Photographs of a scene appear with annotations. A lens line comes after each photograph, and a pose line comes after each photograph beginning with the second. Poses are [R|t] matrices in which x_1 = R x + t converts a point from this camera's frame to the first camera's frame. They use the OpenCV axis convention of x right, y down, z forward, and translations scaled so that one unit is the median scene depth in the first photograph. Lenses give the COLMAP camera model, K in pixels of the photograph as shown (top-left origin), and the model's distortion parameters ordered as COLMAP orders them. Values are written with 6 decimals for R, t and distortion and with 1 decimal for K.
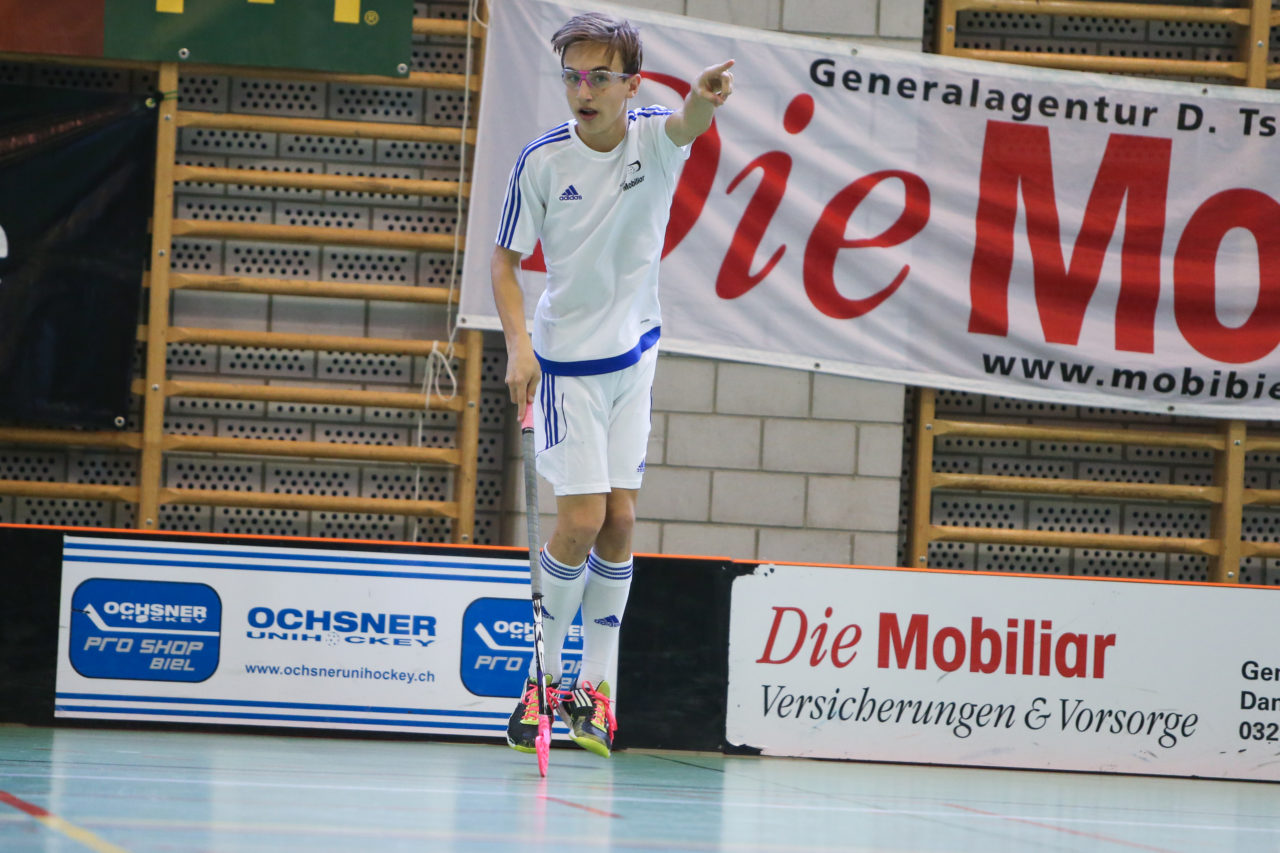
lens RADIAL K [[8084.8, 0, 645.2], [0, 8084.8, 426.4], [0, 0, 1]] dist [0.547356, 0.000000]
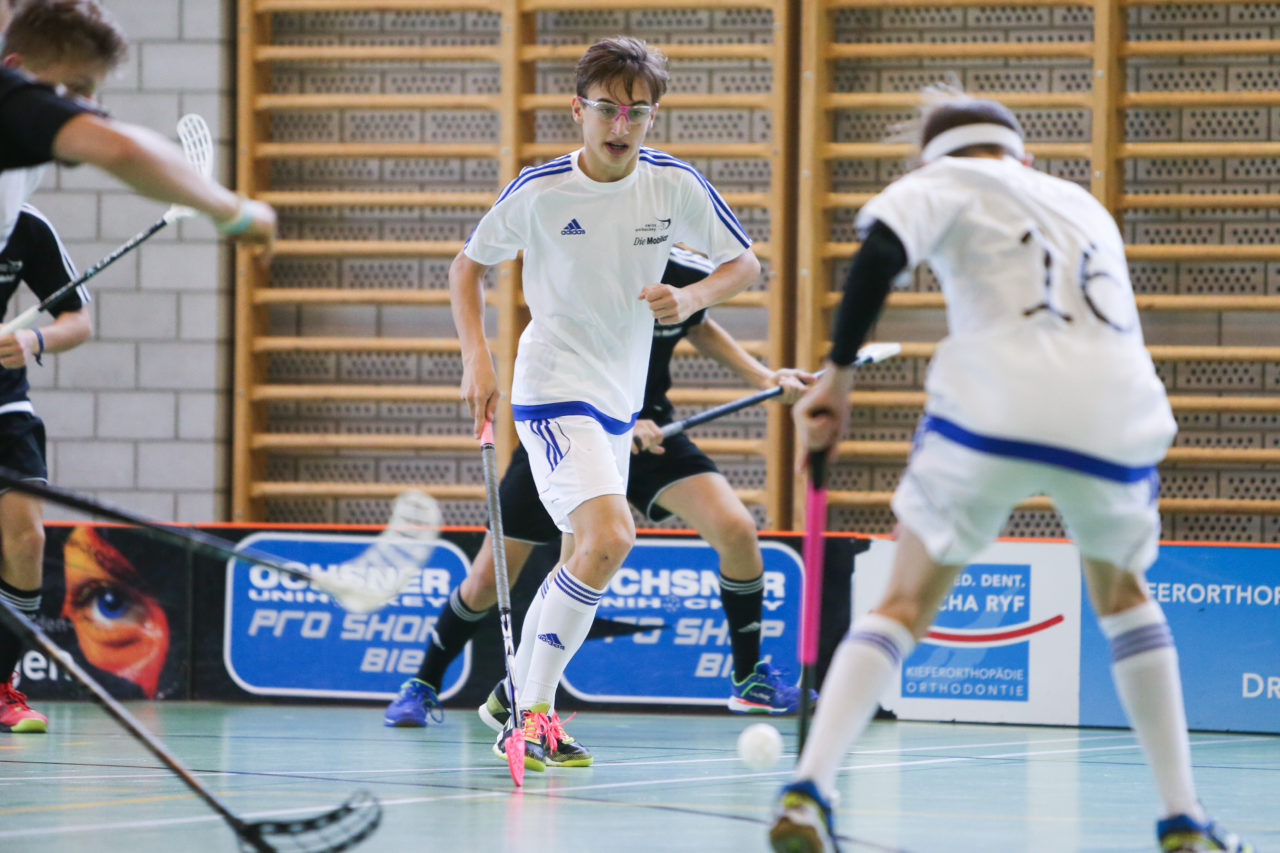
lens RADIAL K [[8084.8, 0, 644.9], [0, 8084.8, 427.2], [0, 0, 1]] dist [0.547356, 0.000000]
pose [[0.872946, -0.038457, -0.486298, 0.387812], [0.031527, 0.999251, -0.022428, 0.019384], [0.486796, 0.004247, 0.873505, 0.043297]]
